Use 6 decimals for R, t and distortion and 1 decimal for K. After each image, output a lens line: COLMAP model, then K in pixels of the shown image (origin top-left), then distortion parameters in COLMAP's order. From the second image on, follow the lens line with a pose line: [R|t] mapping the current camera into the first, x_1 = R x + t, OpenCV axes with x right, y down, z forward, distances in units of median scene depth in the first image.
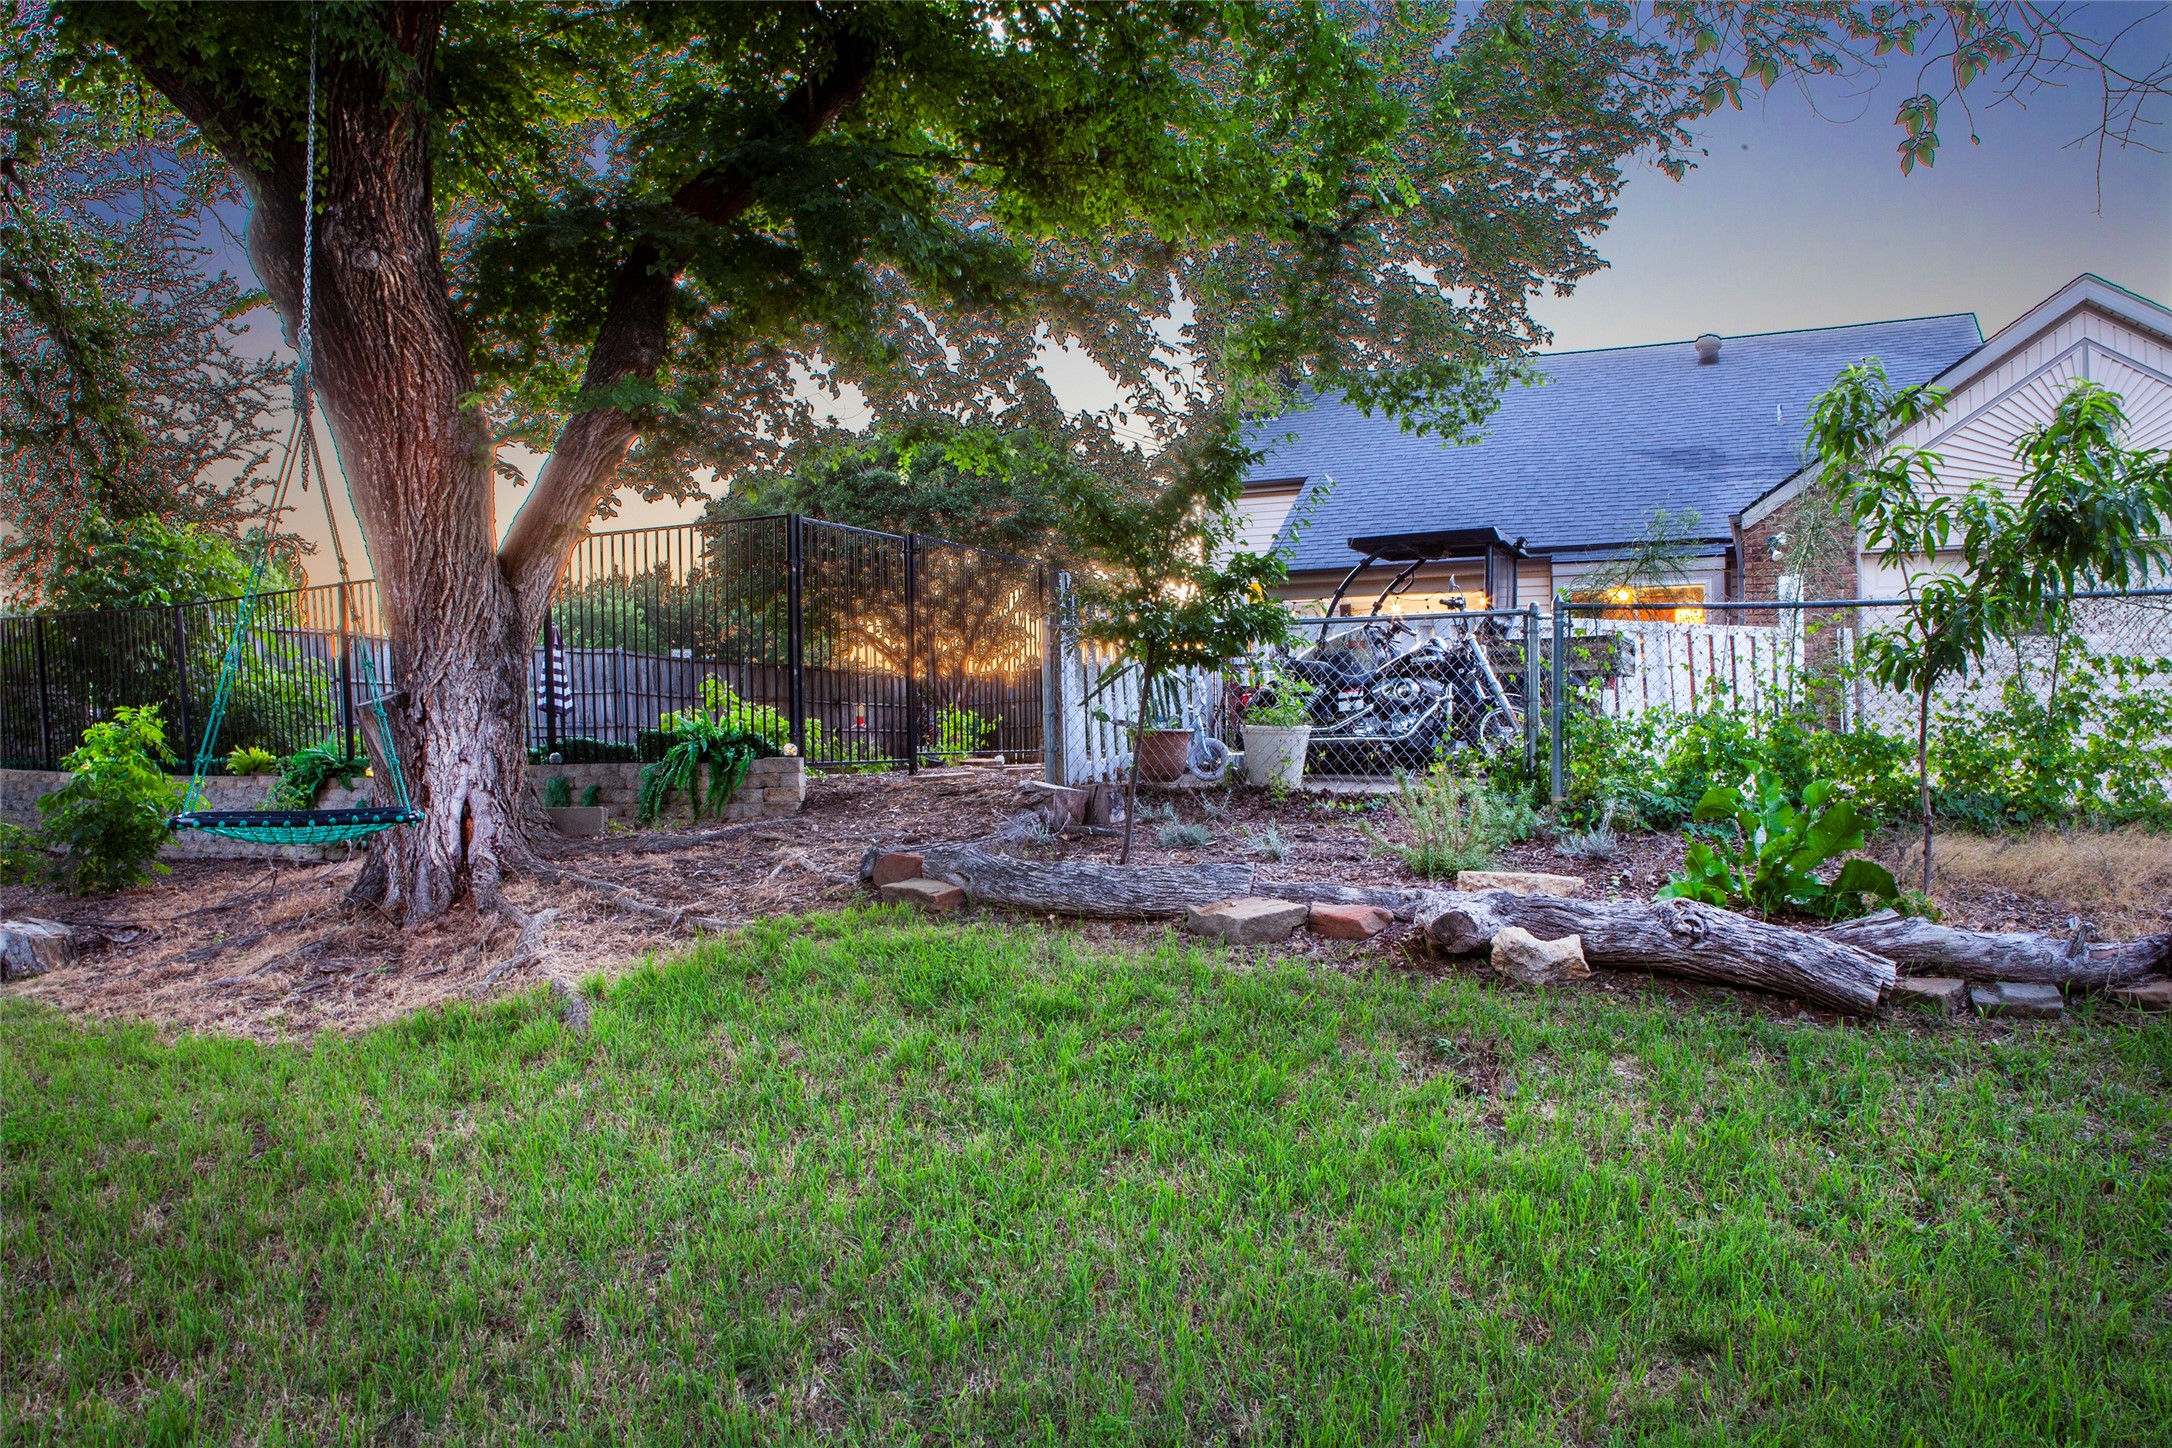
lens RADIAL K [[1489.3, 0, 1086.0], [0, 1489.3, 724.0], [0, 0, 1]] dist [-0.119624, 0.098932]
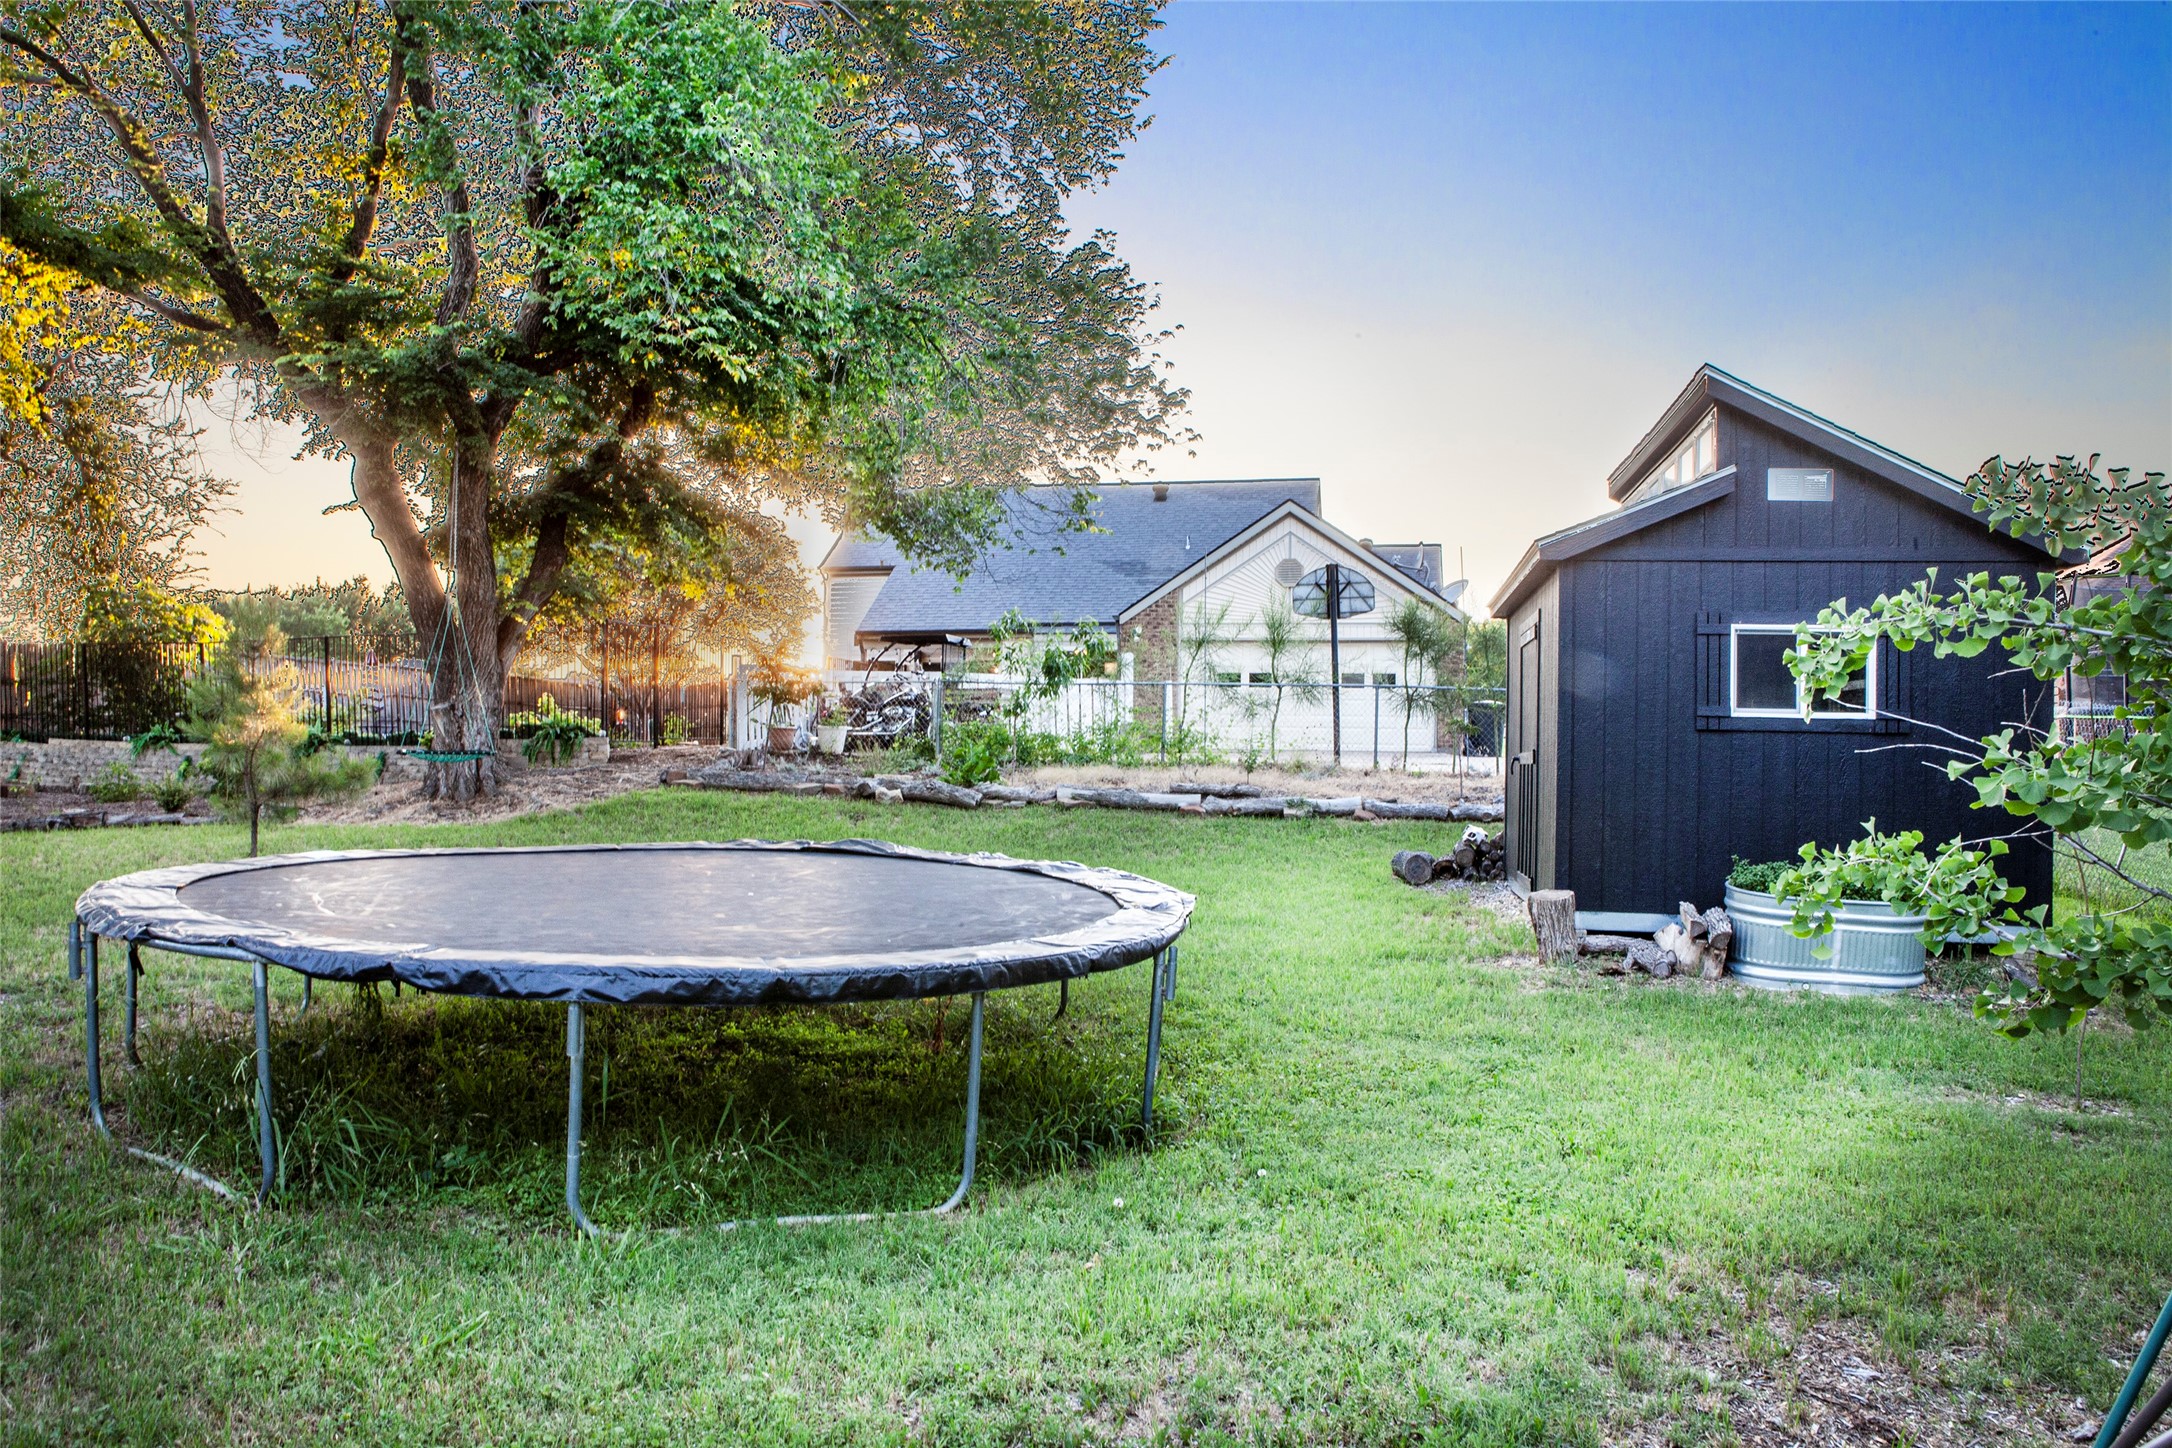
lens RADIAL K [[1489.3, 0, 1086.0], [0, 1489.3, 724.0], [0, 0, 1]] dist [-0.119624, 0.098932]
pose [[0.972756, 0.020728, 0.230902, -0.020819], [-0.019451, 0.999780, -0.007807, 0.008582], [-0.231013, 0.003103, 0.972946, -1.403726]]
